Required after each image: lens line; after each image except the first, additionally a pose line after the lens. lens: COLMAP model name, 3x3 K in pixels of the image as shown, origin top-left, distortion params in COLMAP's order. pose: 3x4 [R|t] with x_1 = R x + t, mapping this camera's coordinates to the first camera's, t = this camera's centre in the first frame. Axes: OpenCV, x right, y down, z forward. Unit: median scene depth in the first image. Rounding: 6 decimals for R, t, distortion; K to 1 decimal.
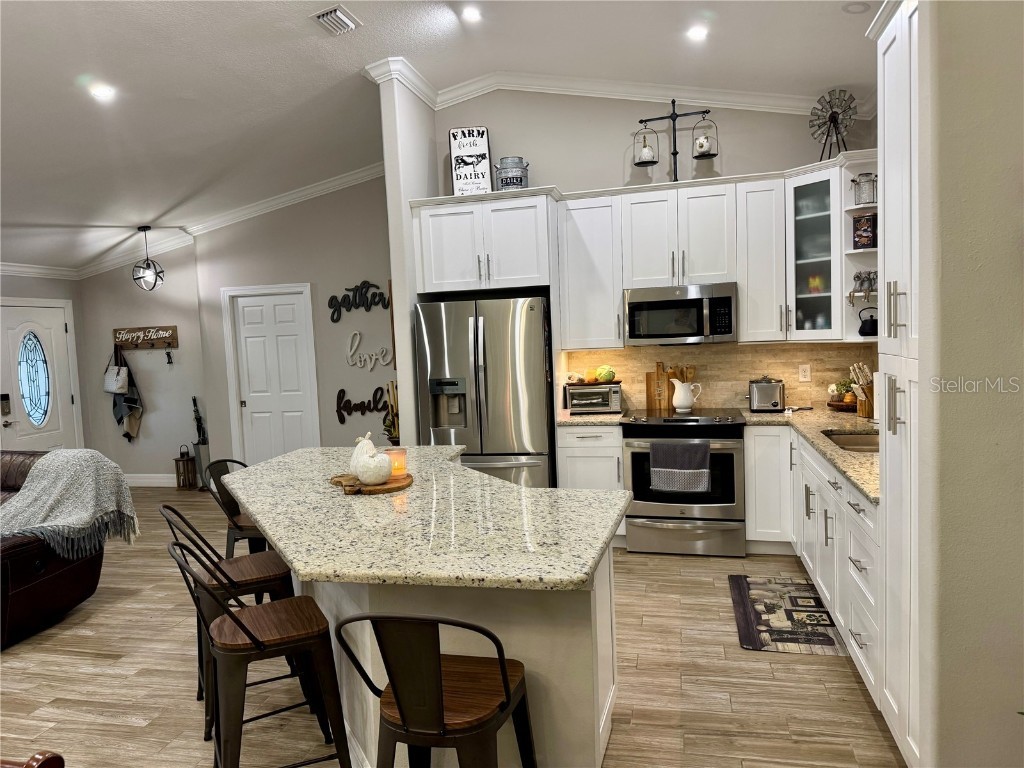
lens RADIAL K [[724.5, 0, 505.8], [0, 724.5, 384.8], [0, 0, 1]] dist [0.093763, -0.115598]
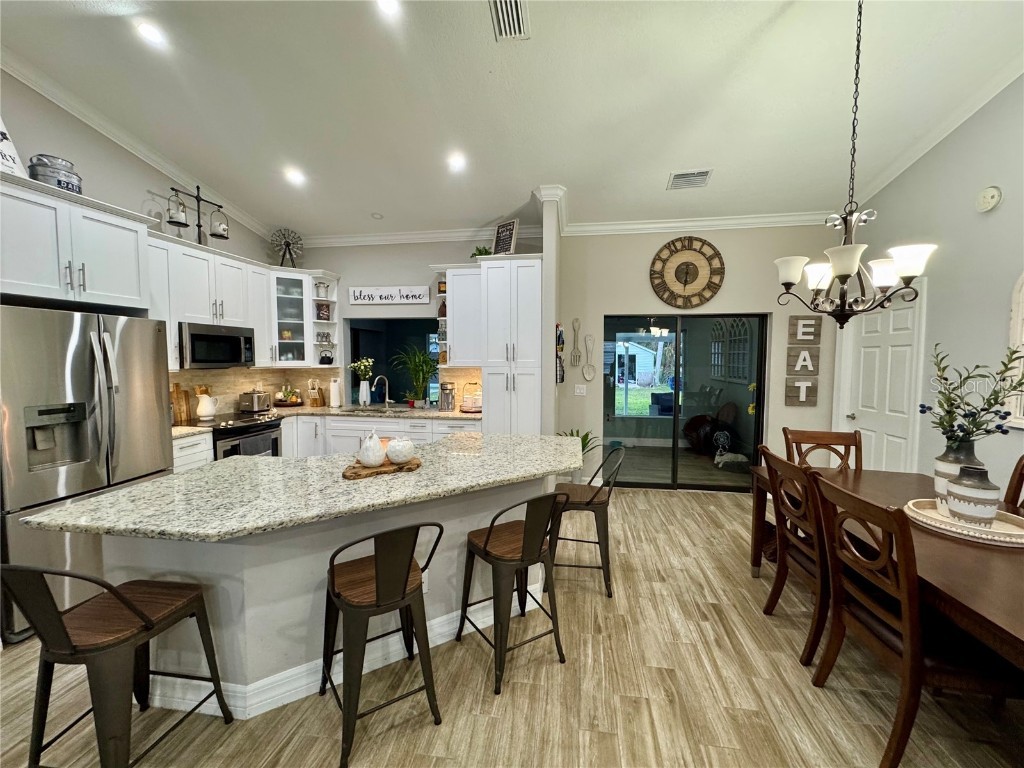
lens RADIAL K [[414.1, 0, 509.3], [0, 414.1, 381.5], [0, 0, 1]] dist [0.002223, 0.000393]
pose [[-0.089088, -0.014054, 0.995925, -0.575015], [0.076510, 0.996850, 0.020911, -0.005610], [-0.993081, 0.078061, -0.087732, 0.527480]]
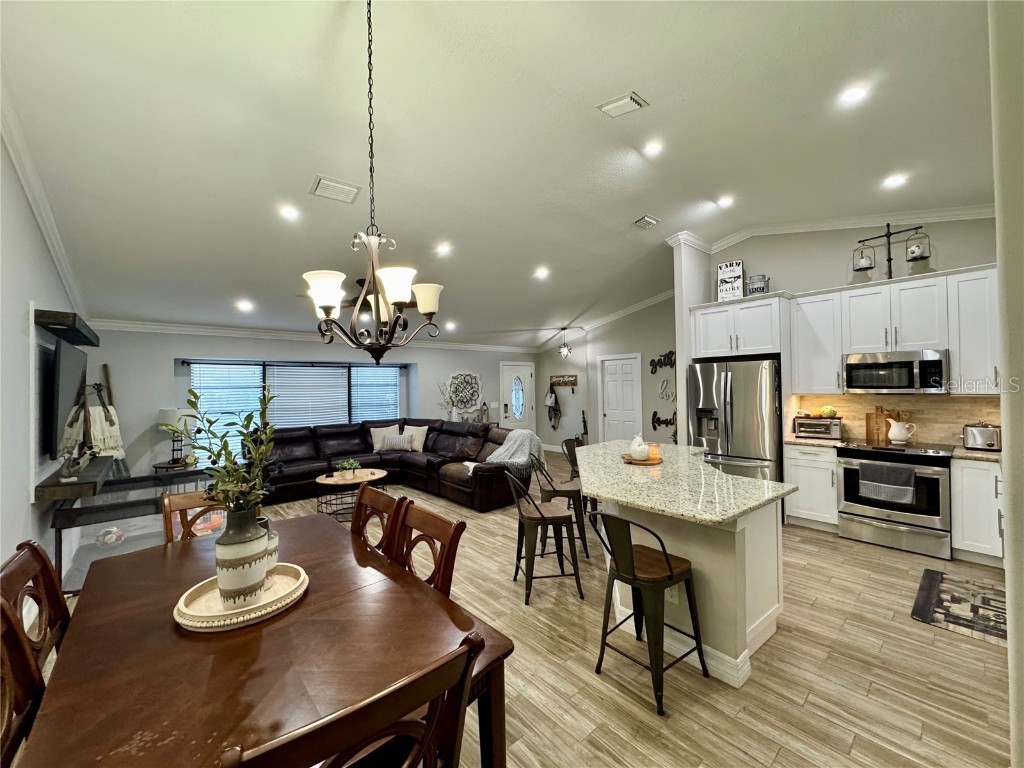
lens RADIAL K [[414.1, 0, 509.3], [0, 414.1, 381.5], [0, 0, 1]] dist [0.002223, 0.000393]
pose [[0.813955, 0.023276, -0.580462, 0.103152], [-0.059319, 0.997304, -0.043190, -0.001968], [0.577892, 0.069587, 0.813141, -0.062905]]
